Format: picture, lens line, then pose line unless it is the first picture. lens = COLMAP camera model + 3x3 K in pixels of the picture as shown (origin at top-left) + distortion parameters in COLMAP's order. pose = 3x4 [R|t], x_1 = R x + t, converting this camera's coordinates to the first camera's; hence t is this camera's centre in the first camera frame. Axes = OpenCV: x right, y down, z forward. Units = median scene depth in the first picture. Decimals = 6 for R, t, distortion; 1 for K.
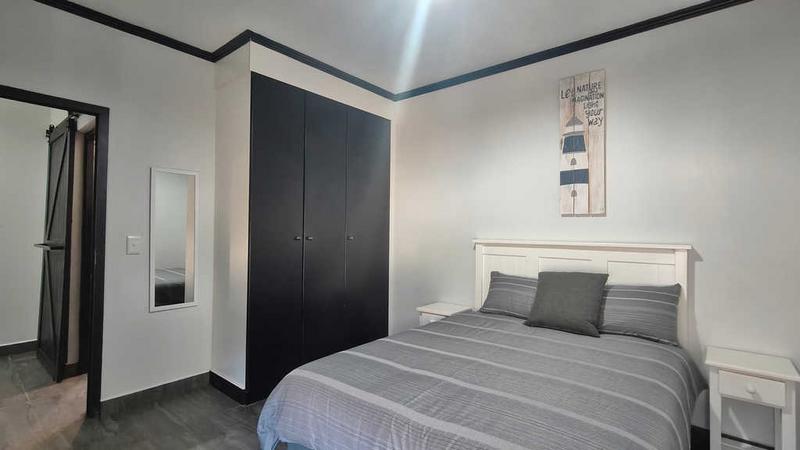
lens RADIAL K [[379.2, 0, 406.3], [0, 379.2, 228.5], [0, 0, 1]] dist [0.002592, 0.000865]
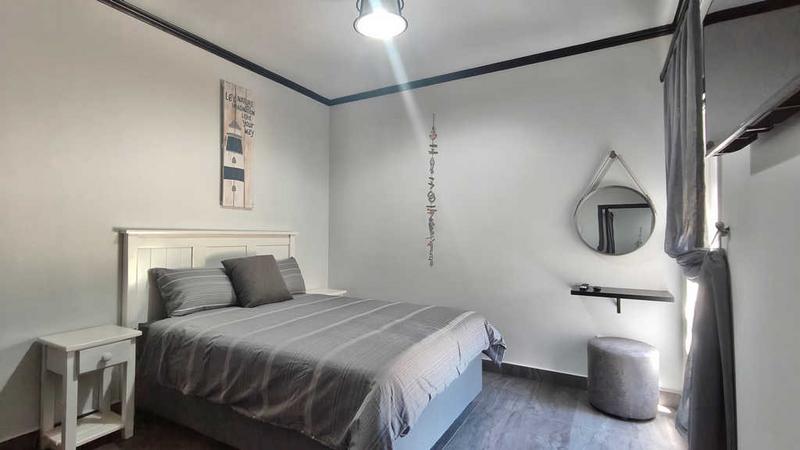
lens RADIAL K [[379.2, 0, 399.9], [0, 379.2, 226.4], [0, 0, 1]] dist [0.002592, 0.000865]
pose [[-0.172864, -0.002289, 0.984943, -0.776220], [-0.037803, 0.999276, -0.004312, 0.008457], [-0.984220, -0.037980, -0.172825, 0.707679]]
